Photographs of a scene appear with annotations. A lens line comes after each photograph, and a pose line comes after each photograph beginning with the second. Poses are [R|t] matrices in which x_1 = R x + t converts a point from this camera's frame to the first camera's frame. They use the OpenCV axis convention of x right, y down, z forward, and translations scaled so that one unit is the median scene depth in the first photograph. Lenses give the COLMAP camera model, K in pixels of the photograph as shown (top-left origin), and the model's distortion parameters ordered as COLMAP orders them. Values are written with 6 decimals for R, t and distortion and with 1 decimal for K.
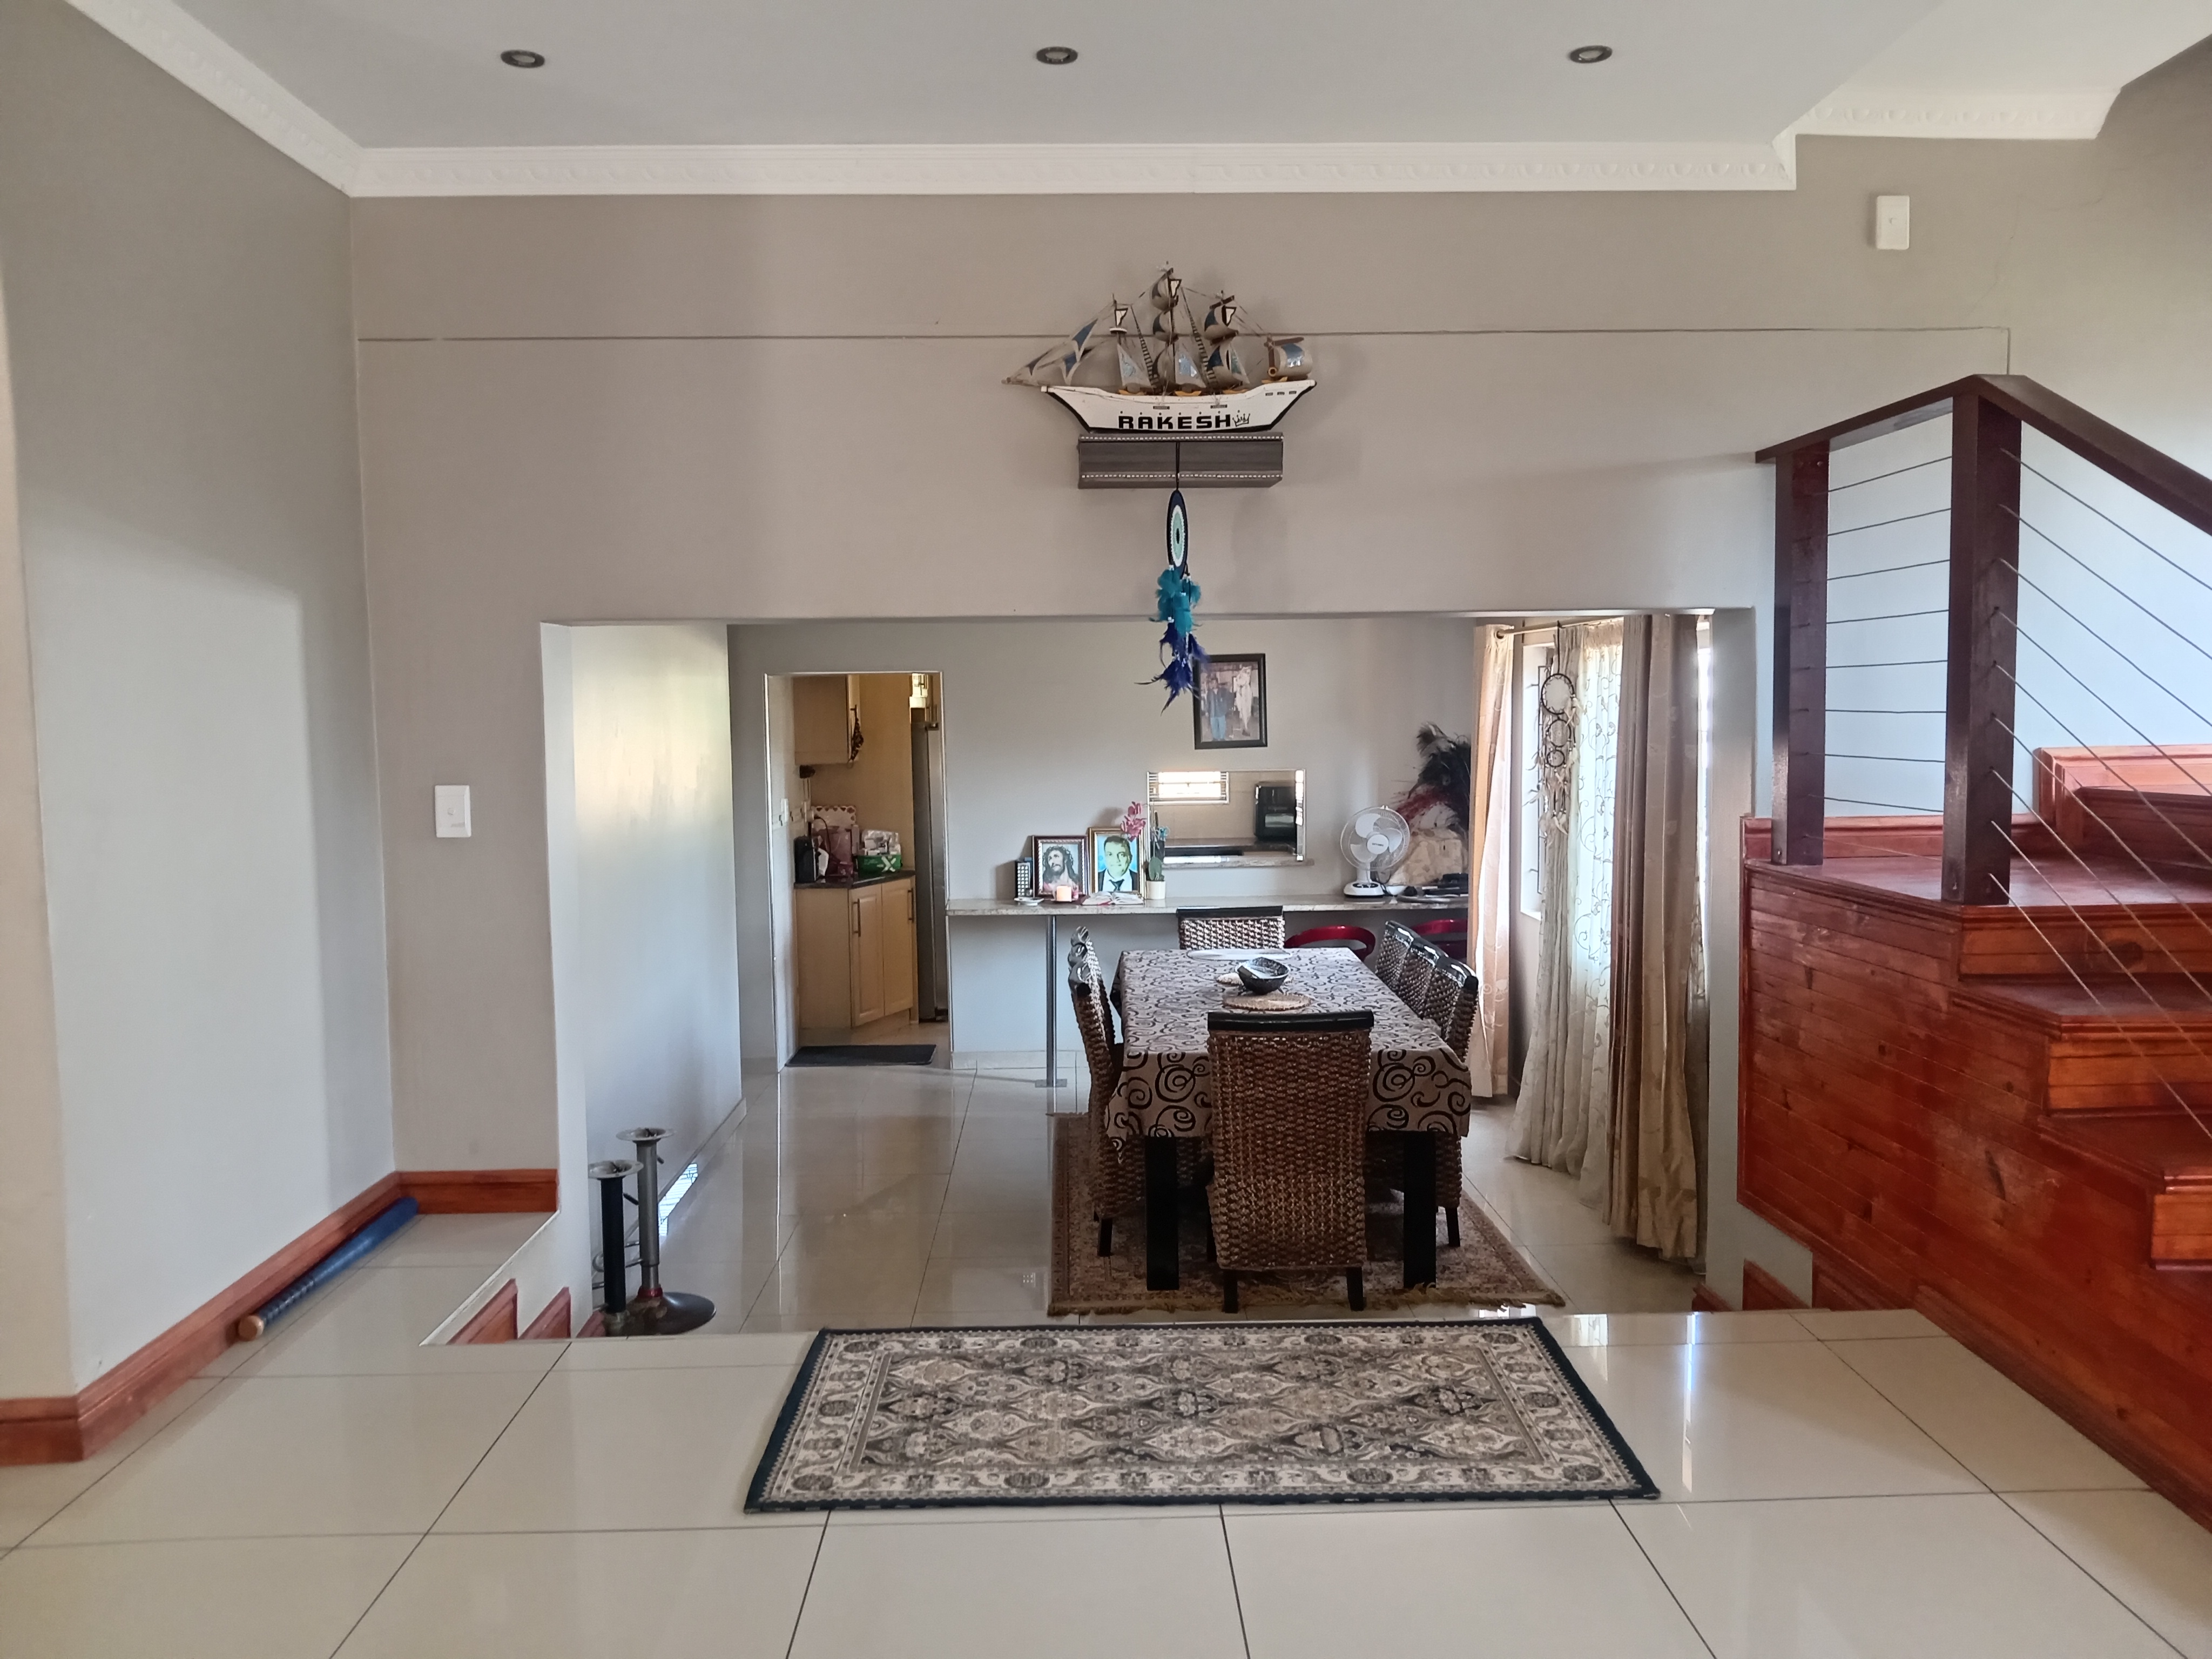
lens RADIAL K [[1635.2, 0, 1107.7], [0, 1635.2, 834.0], [0, 0, 1]] dist [0.026385, -0.060179]
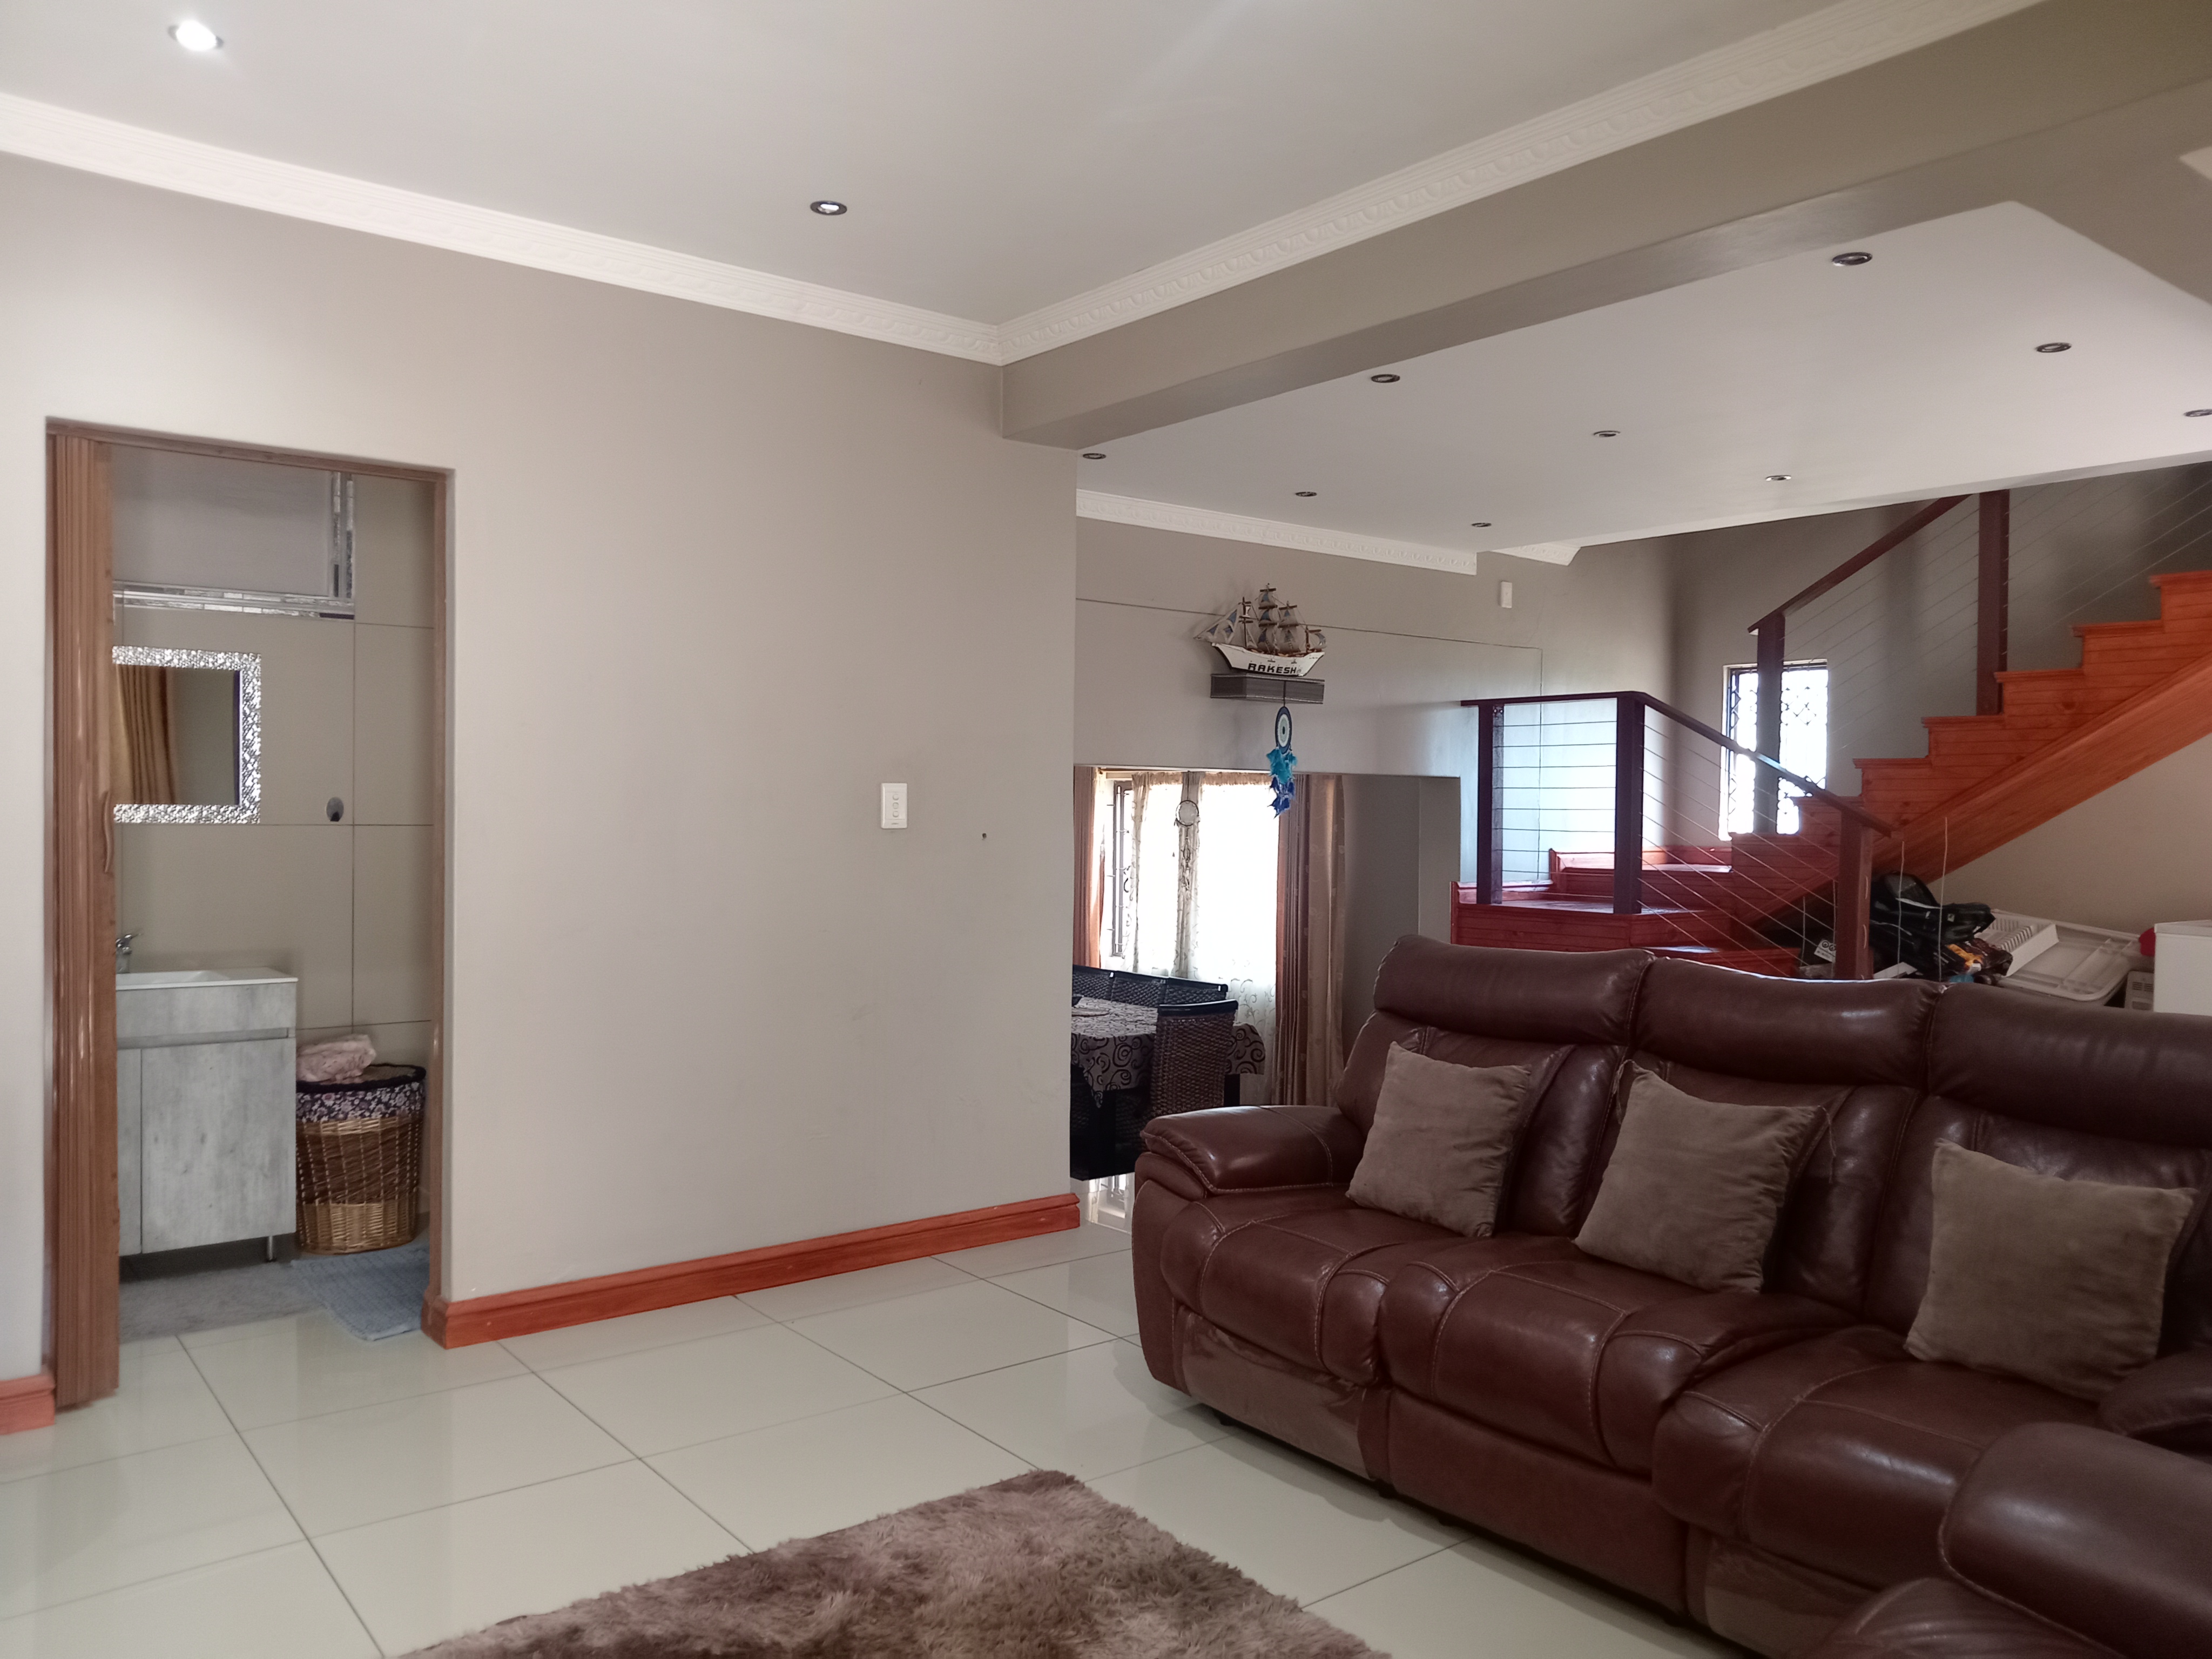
lens RADIAL K [[1635.2, 0, 1104.7], [0, 1635.2, 828.5], [0, 0, 1]] dist [0.026385, -0.060179]
pose [[0.803909, 0.009160, 0.594682, -1.223620], [0.032351, 0.997728, -0.059101, 0.034655], [-0.593872, 0.066750, 0.801786, -0.373147]]
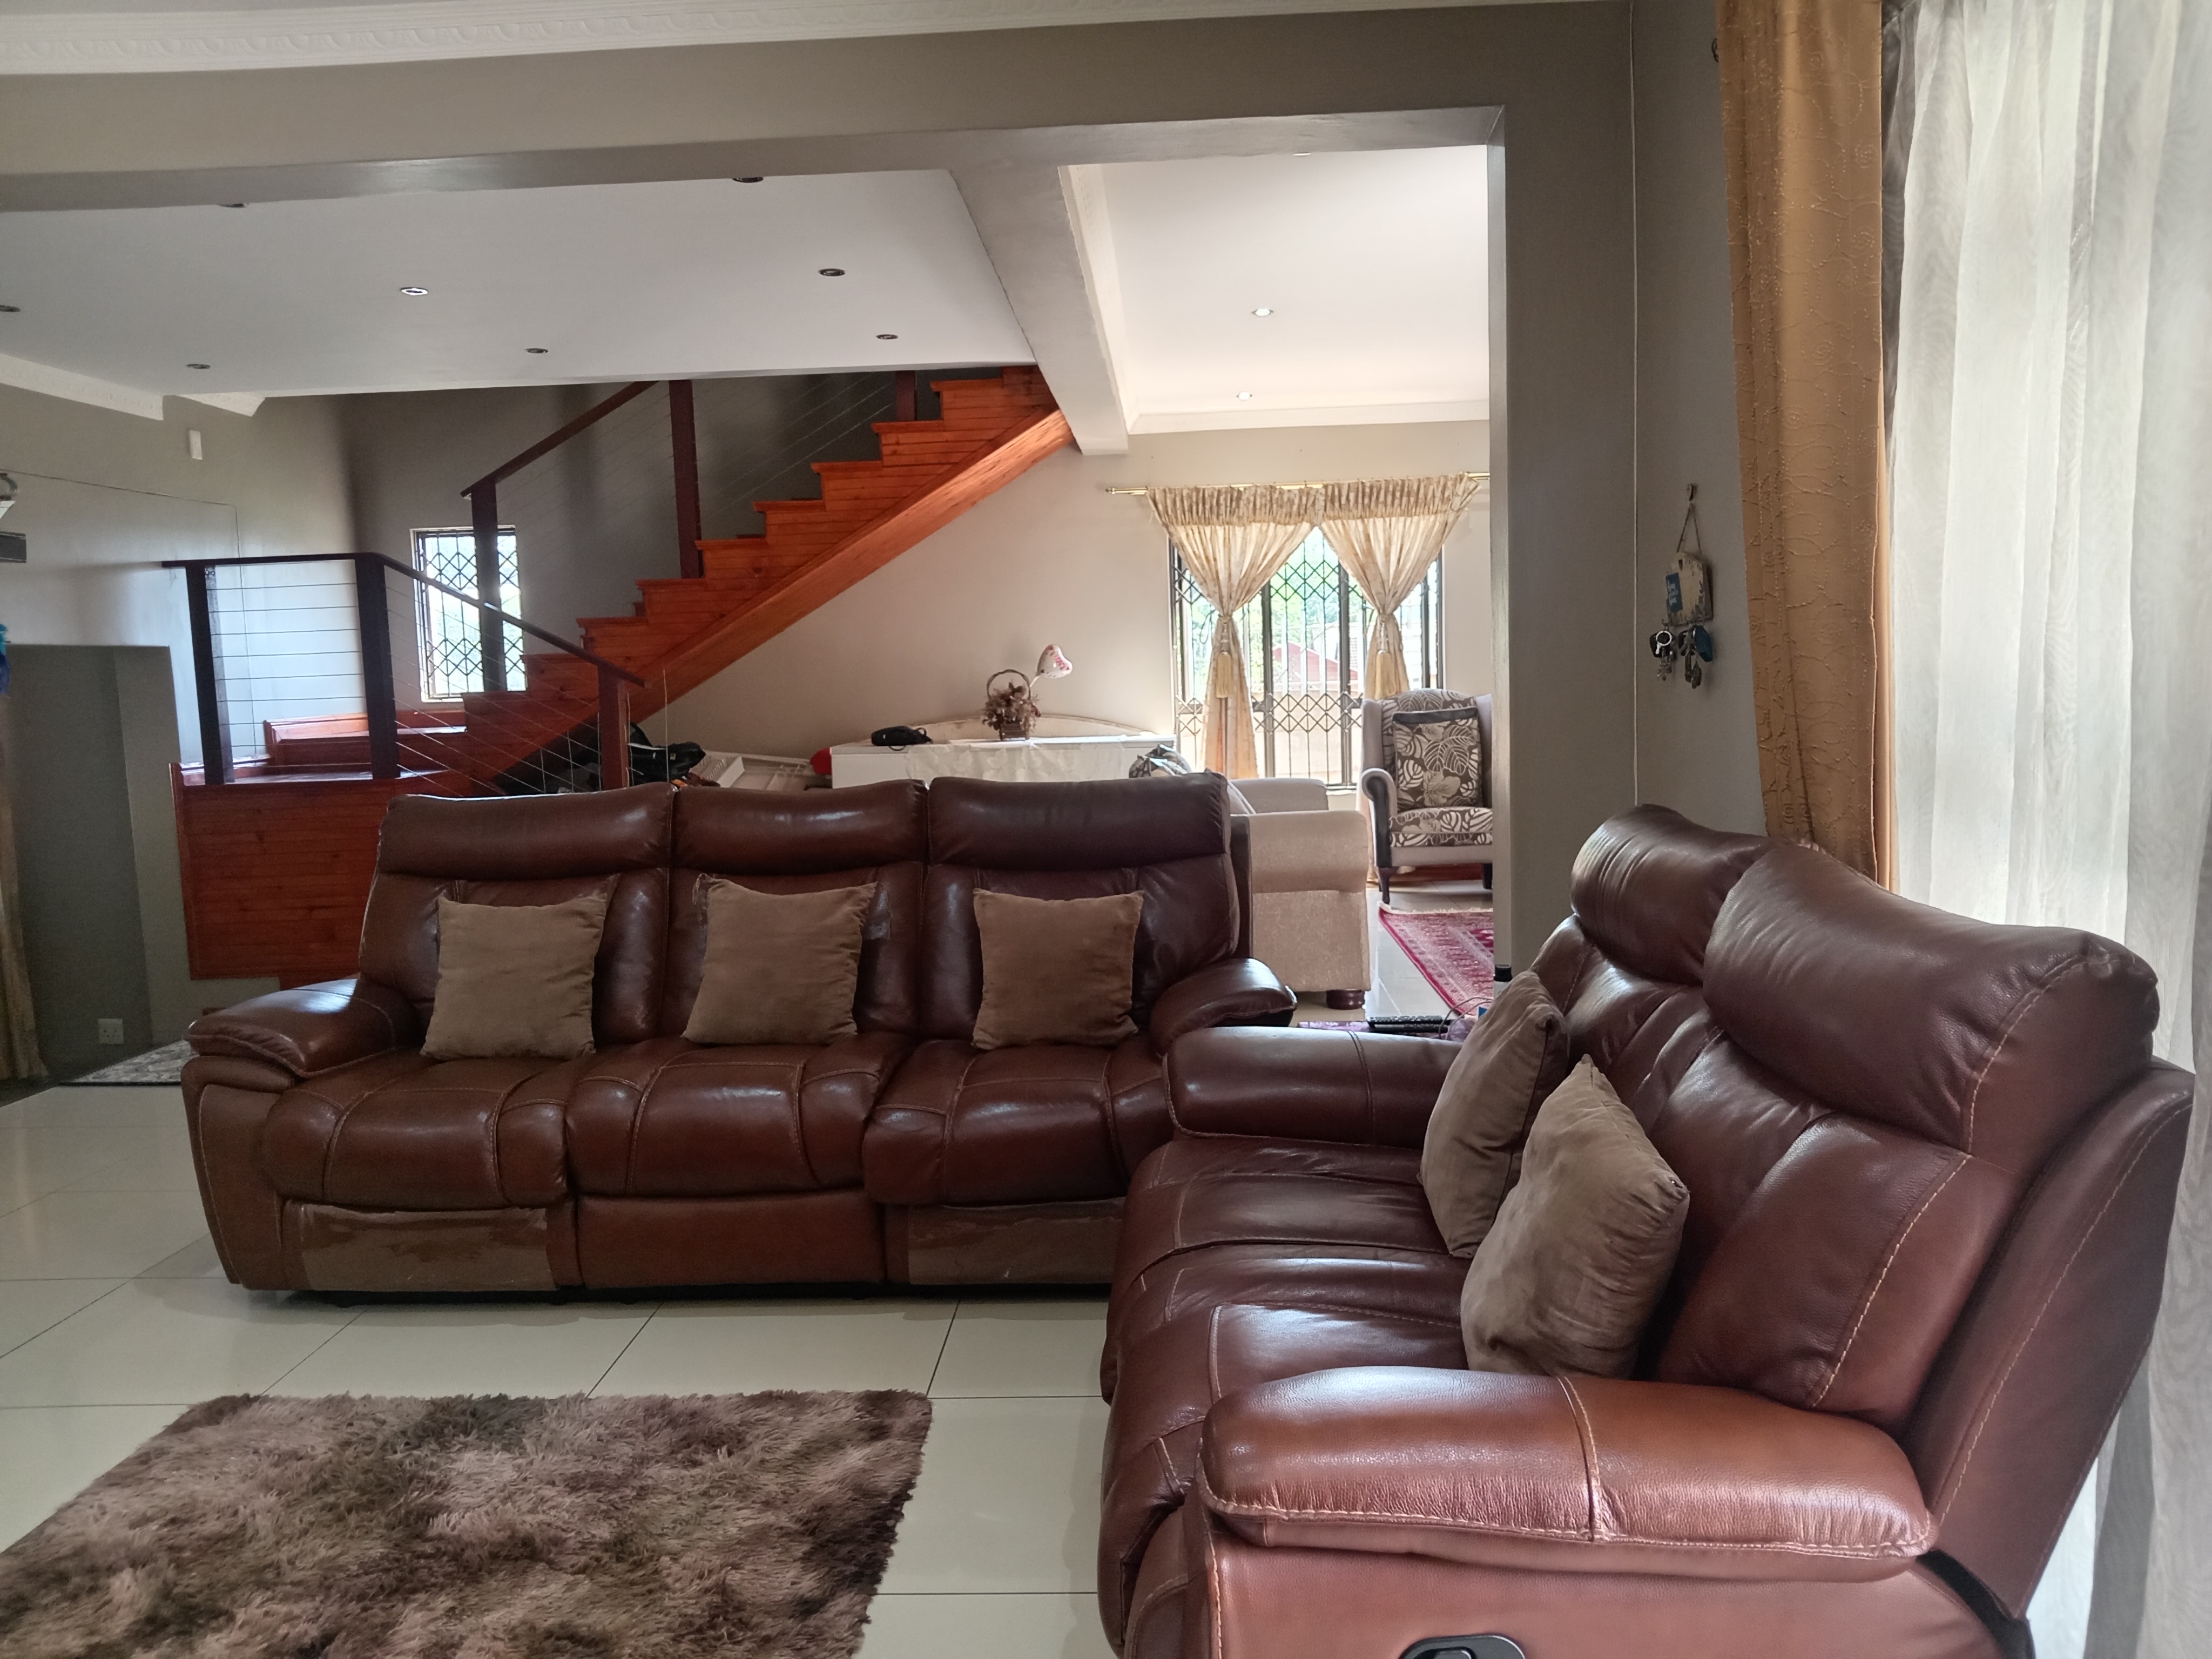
lens RADIAL K [[1635.2, 0, 1108.5], [0, 1635.2, 832.8], [0, 0, 1]] dist [0.026385, -0.060179]
pose [[0.078909, -0.099894, 0.991864, -1.430961], [0.117913, 0.988917, 0.090216, 0.029786], [-0.989884, 0.109835, 0.089813, -0.187424]]
